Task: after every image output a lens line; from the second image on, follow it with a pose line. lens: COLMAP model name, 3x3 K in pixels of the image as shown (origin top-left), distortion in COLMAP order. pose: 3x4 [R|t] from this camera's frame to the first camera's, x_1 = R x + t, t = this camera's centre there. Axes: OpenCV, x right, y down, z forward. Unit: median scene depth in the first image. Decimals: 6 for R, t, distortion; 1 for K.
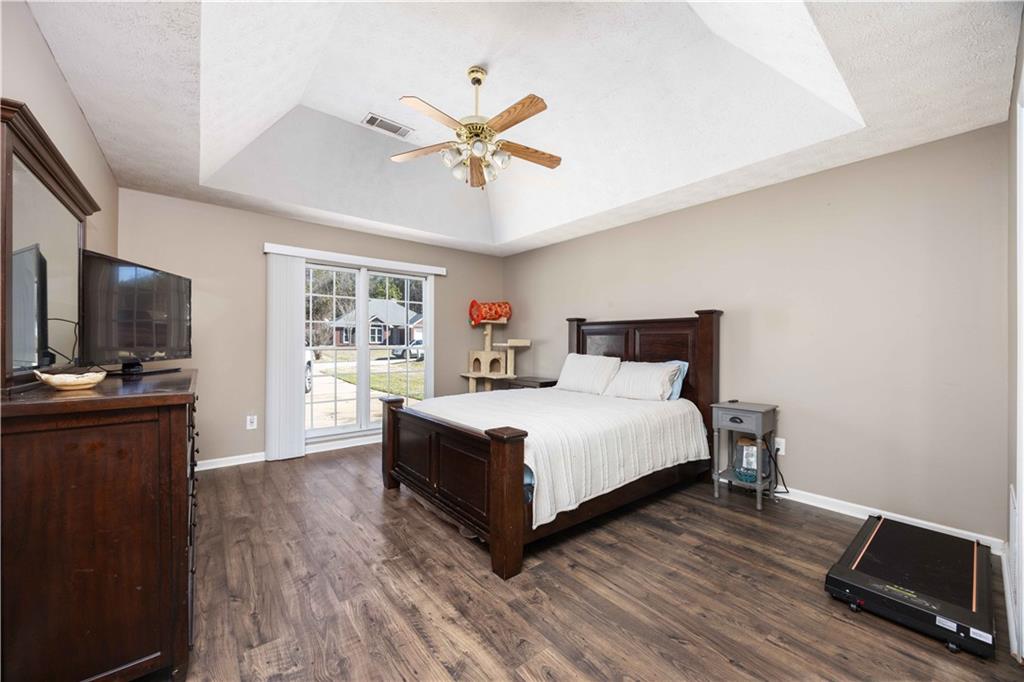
lens RADIAL K [[389.7, 0, 512.0], [0, 389.7, 341.0], [0, 0, 1]] dist [-0.001844, -0.000488]
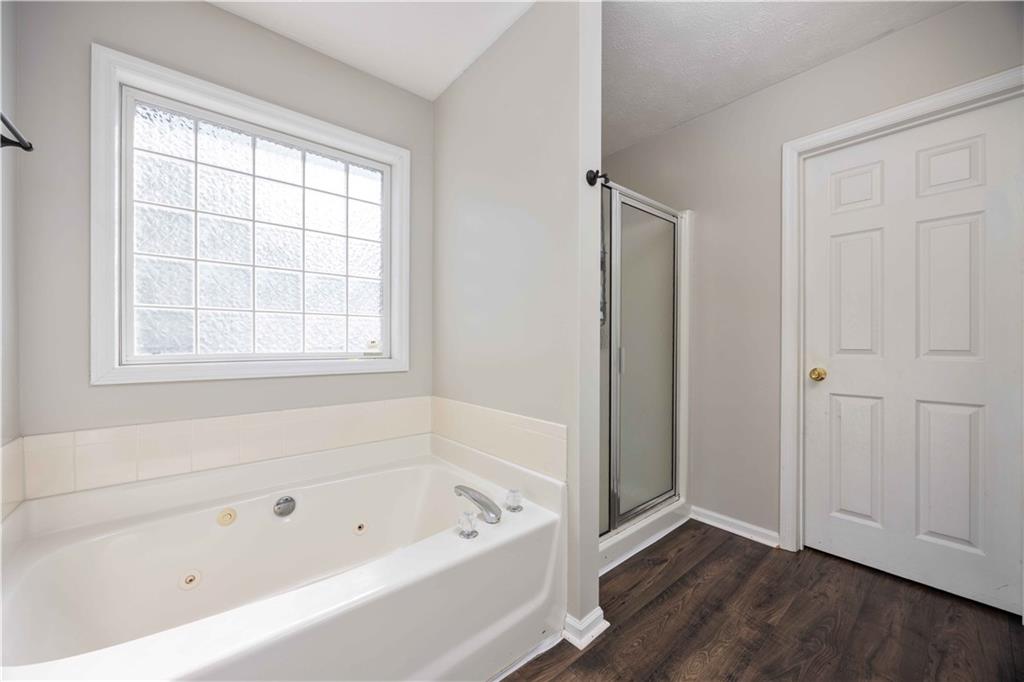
lens RADIAL K [[389.7, 0, 512.0], [0, 389.7, 341.0], [0, 0, 1]] dist [-0.001844, -0.000488]
pose [[-0.019308, -0.005668, 0.999798, -1.361848], [-0.006257, 0.999965, 0.005548, 0.052100], [-0.999794, -0.006149, -0.019342, 1.704778]]
